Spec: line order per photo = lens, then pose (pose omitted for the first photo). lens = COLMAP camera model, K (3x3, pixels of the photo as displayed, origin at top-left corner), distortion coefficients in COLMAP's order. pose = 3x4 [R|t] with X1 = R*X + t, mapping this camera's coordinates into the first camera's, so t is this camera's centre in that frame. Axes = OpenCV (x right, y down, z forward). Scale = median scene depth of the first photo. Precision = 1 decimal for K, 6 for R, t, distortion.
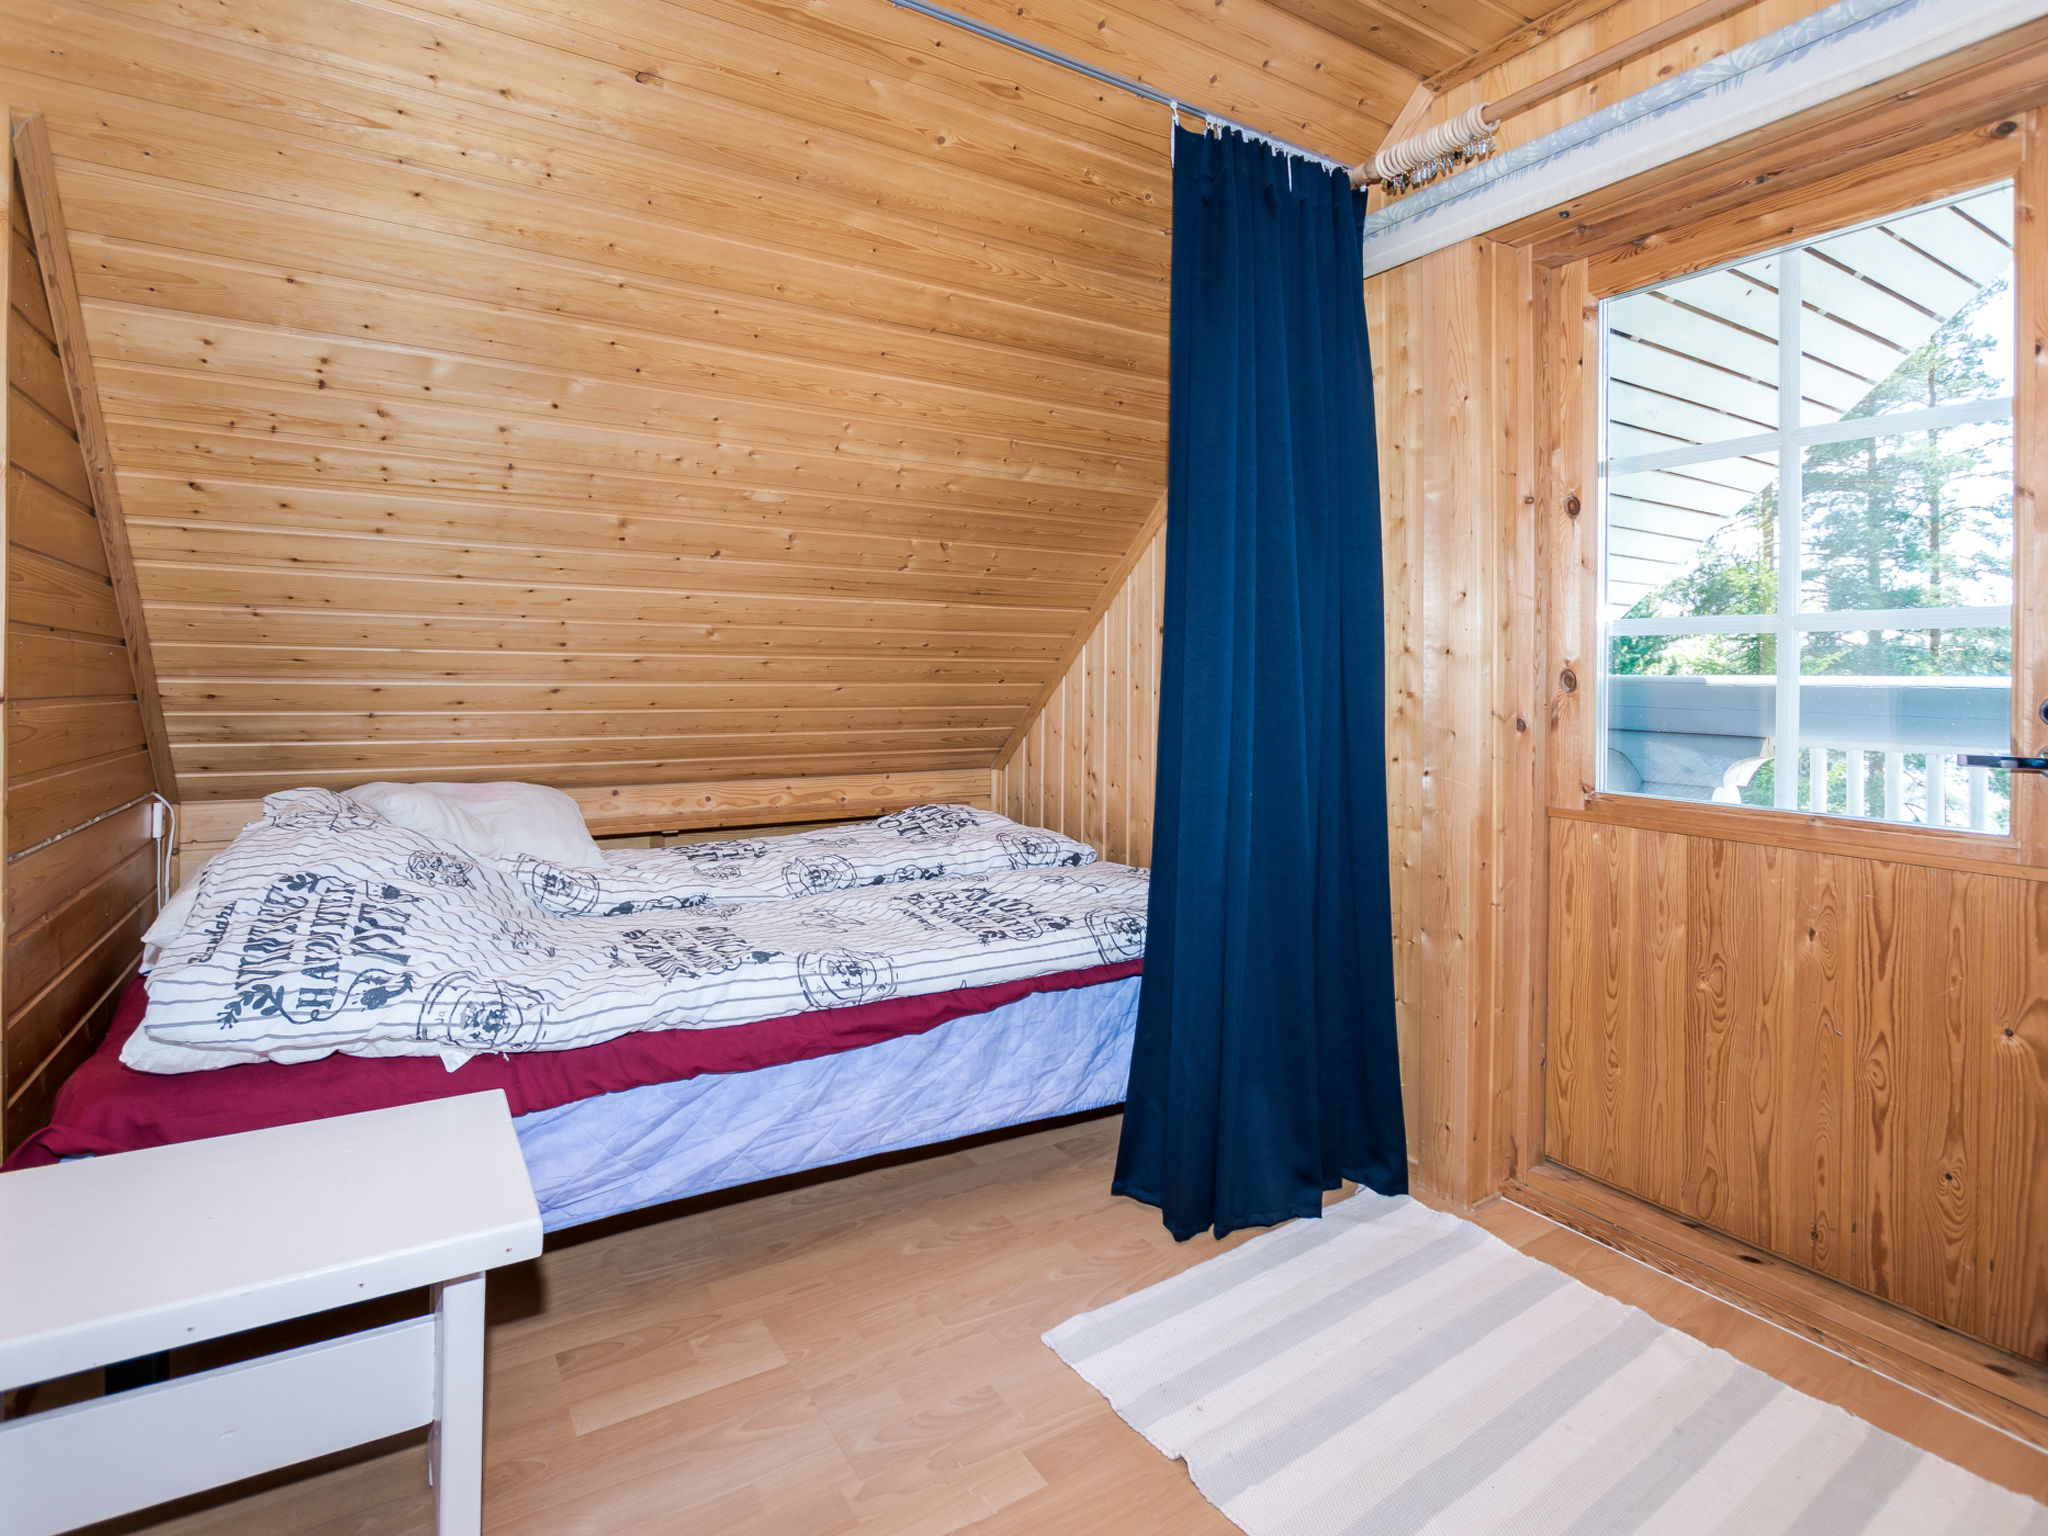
lens RADIAL K [[1028.7, 0, 1023.9], [0, 1028.7, 670.0], [0, 0, 1]] dist [-0.001257, 0.000325]
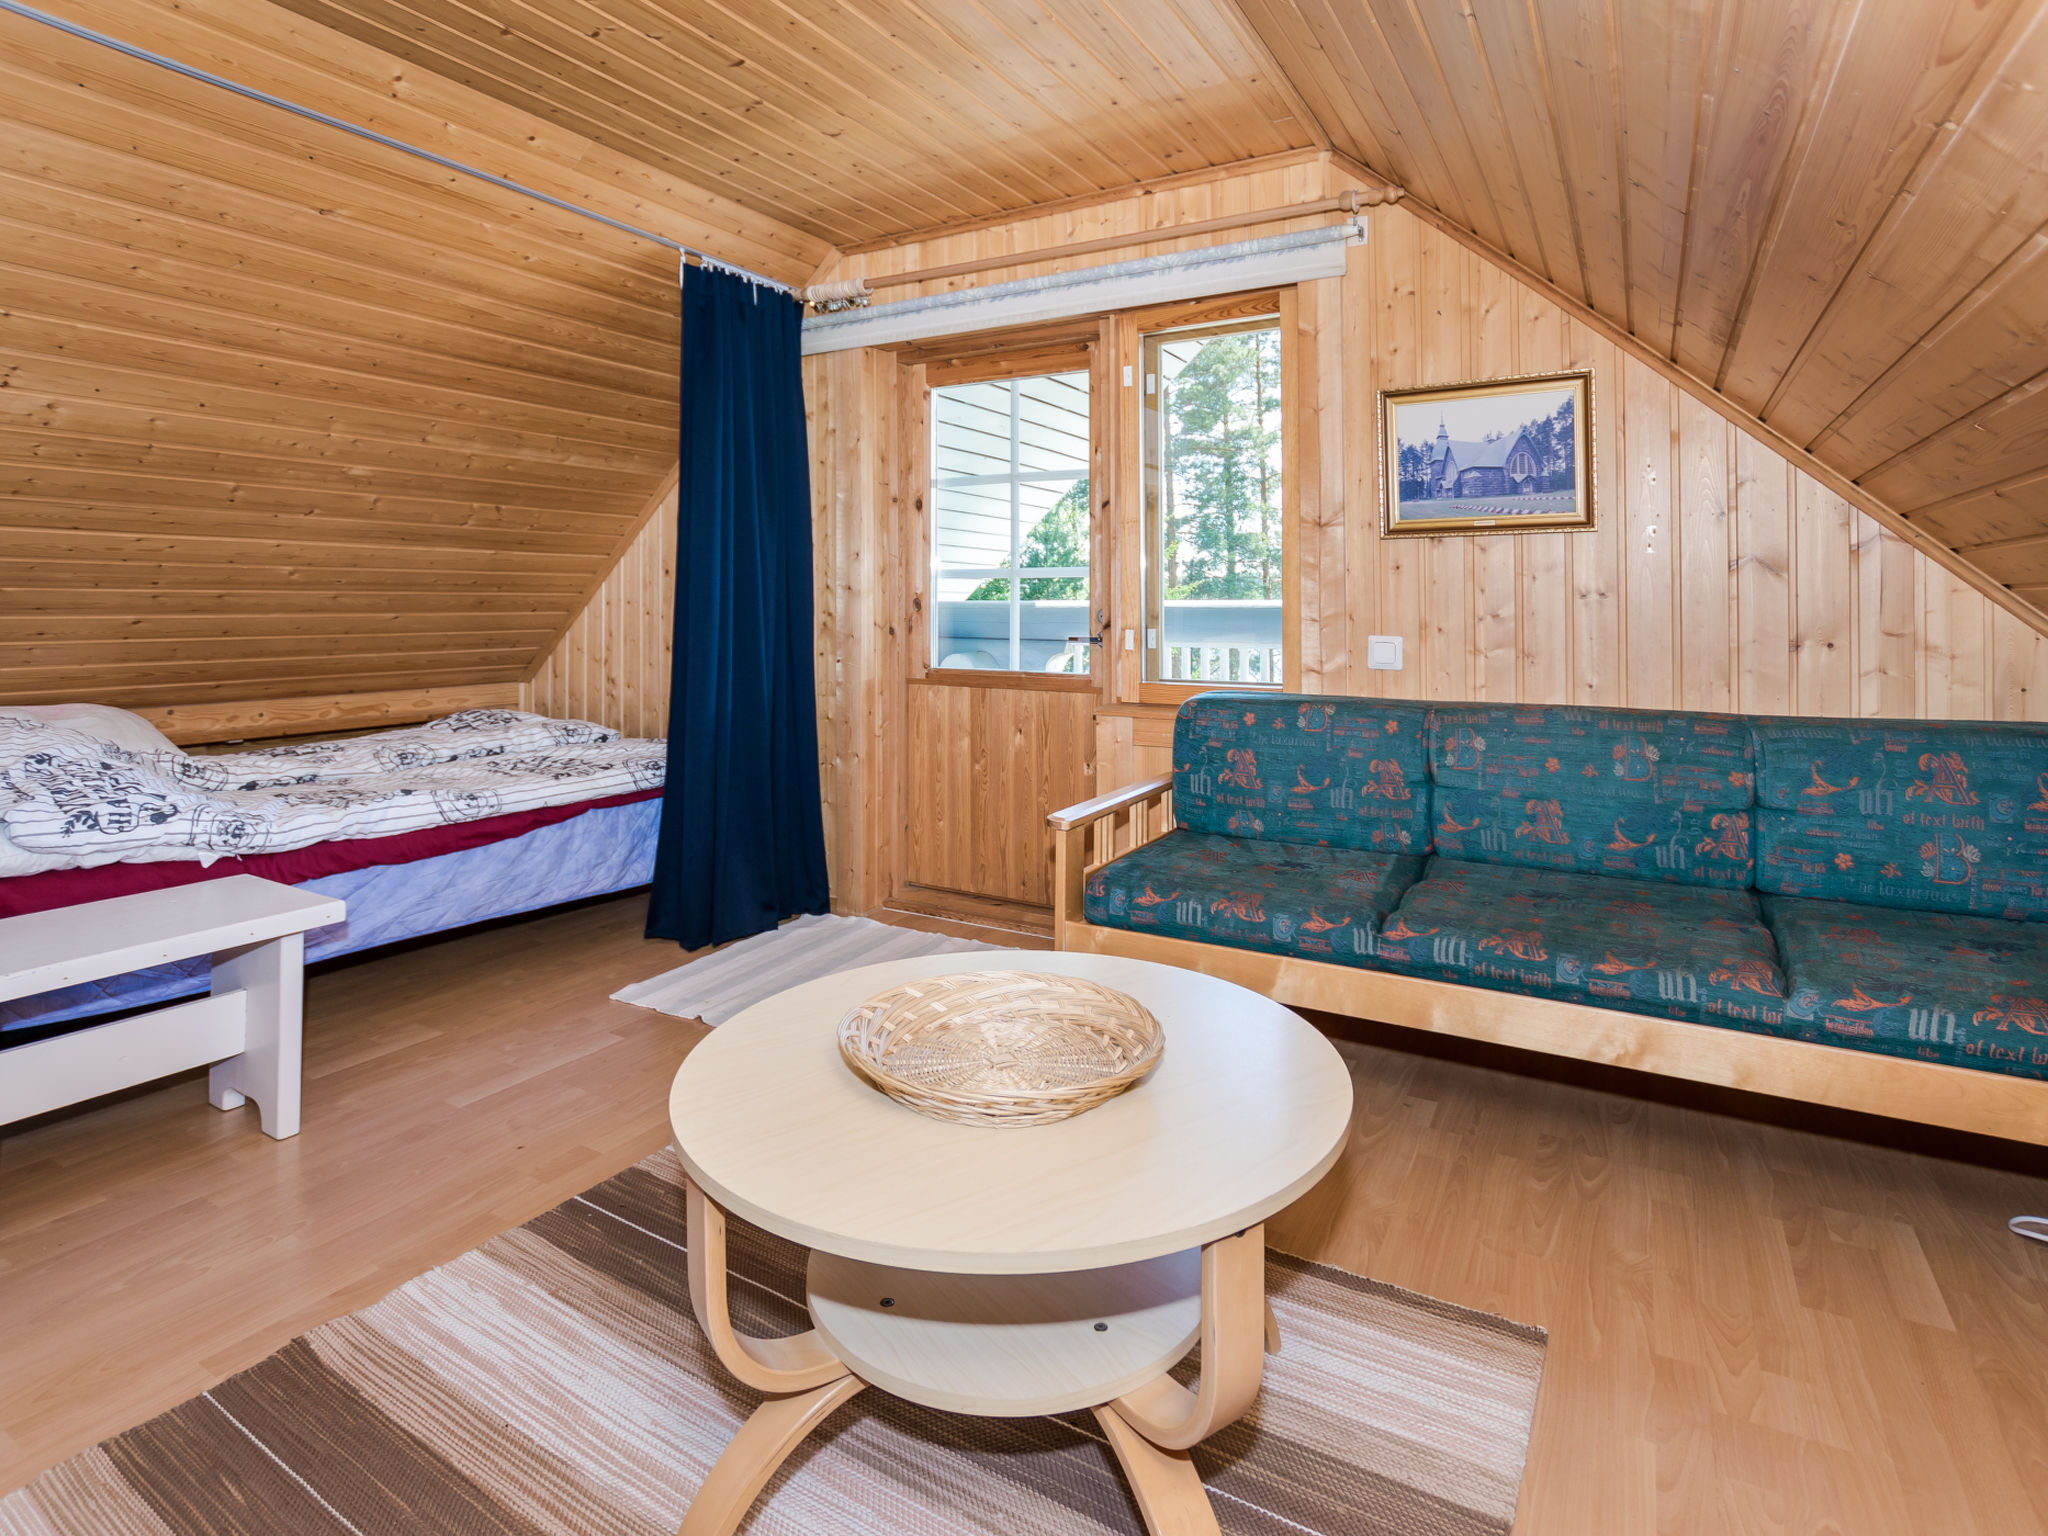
lens RADIAL K [[991.2, 0, 1025.4], [0, 991.2, 595.3], [0, 0, 1]] dist [-0.037456, 0.000369]
pose [[0.876389, -0.005420, 0.481574, -0.116262], [0.007332, 0.999971, -0.002088, -0.000952], [-0.481549, 0.005361, 0.876403, -0.555952]]
